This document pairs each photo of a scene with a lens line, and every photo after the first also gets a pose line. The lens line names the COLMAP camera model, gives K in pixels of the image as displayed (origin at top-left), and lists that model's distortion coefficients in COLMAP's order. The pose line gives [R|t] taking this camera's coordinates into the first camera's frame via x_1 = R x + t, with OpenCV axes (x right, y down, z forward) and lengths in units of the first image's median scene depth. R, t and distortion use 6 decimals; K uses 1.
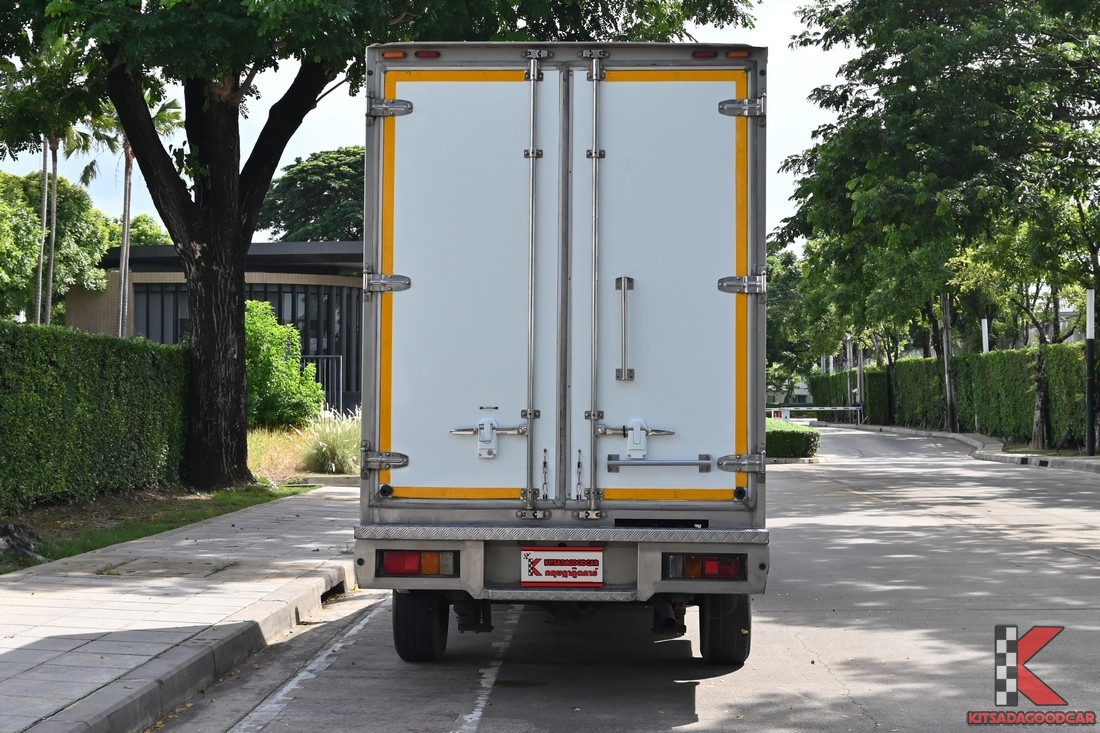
lens RADIAL K [[1708.1, 0, 549.2], [0, 1708.1, 396.6], [0, 0, 1]] dist [-0.030850, -0.102249]
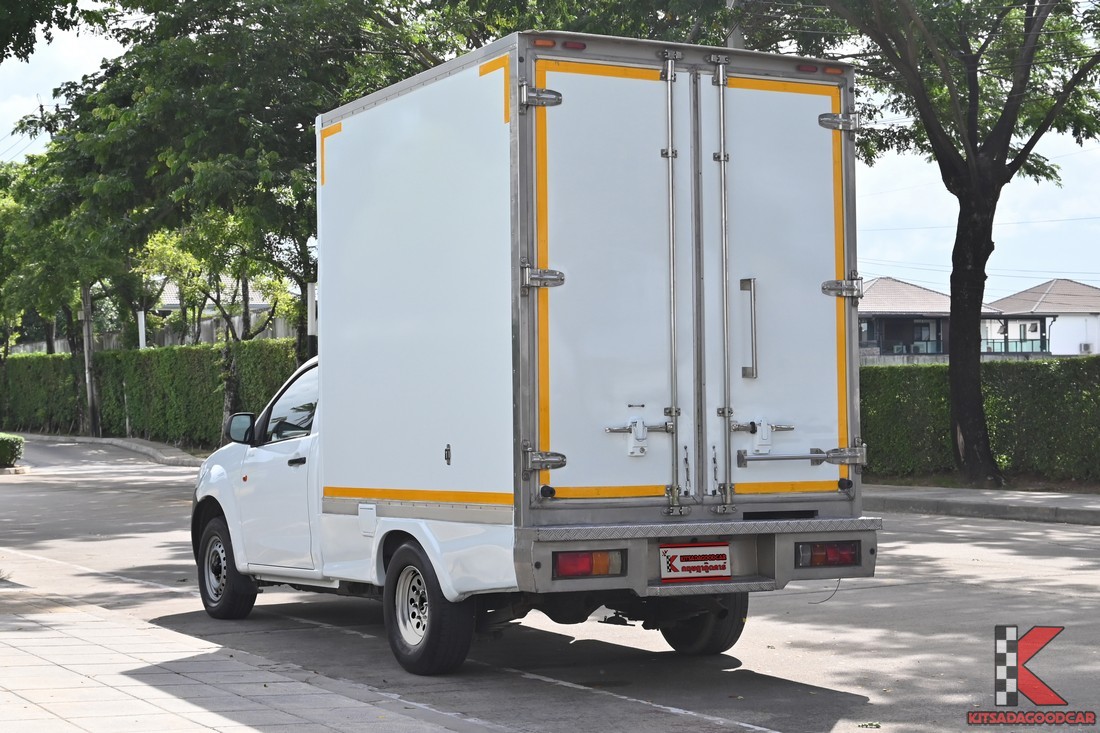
lens RADIAL K [[1935.0, 0, 550.0], [0, 1935.0, 366.5], [0, 0, 1]] dist [-0.004887, -0.073133]
pose [[0.867889, 0.002848, 0.496751, -0.639171], [0.005181, 0.999877, -0.014784, 0.000203], [-0.496732, 0.015405, 0.867767, 0.045043]]
